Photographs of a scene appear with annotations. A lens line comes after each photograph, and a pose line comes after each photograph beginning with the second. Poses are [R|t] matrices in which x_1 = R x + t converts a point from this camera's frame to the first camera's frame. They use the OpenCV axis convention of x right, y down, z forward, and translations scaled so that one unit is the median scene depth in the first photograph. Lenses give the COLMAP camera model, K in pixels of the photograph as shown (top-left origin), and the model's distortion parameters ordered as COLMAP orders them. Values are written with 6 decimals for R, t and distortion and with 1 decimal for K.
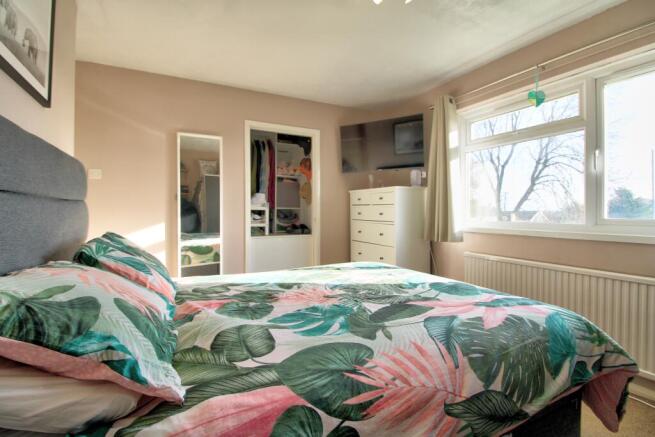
lens RADIAL K [[302.8, 0, 323.3], [0, 302.8, 212.2], [0, 0, 1]] dist [0.000564, -0.013684]
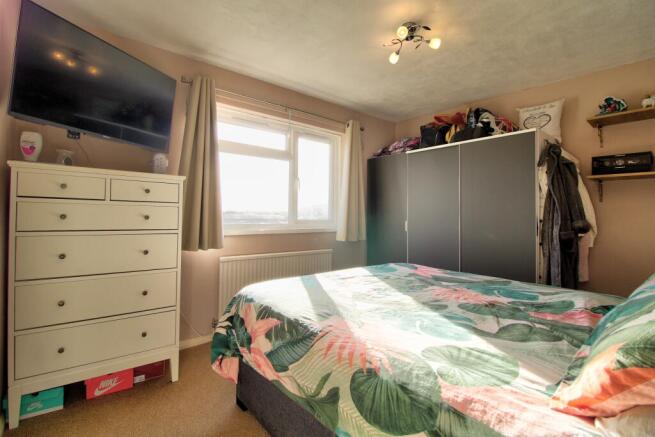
lens RADIAL K [[311.4, 0, 327.5], [0, 311.4, 218.5], [0, 0, 1]] dist [-0.000686, -0.035657]
pose [[-0.258317, -0.018110, 0.965890, -0.584336], [-0.014961, 0.999779, 0.014744, -0.007817], [-0.965944, -0.010642, -0.258531, 0.996326]]
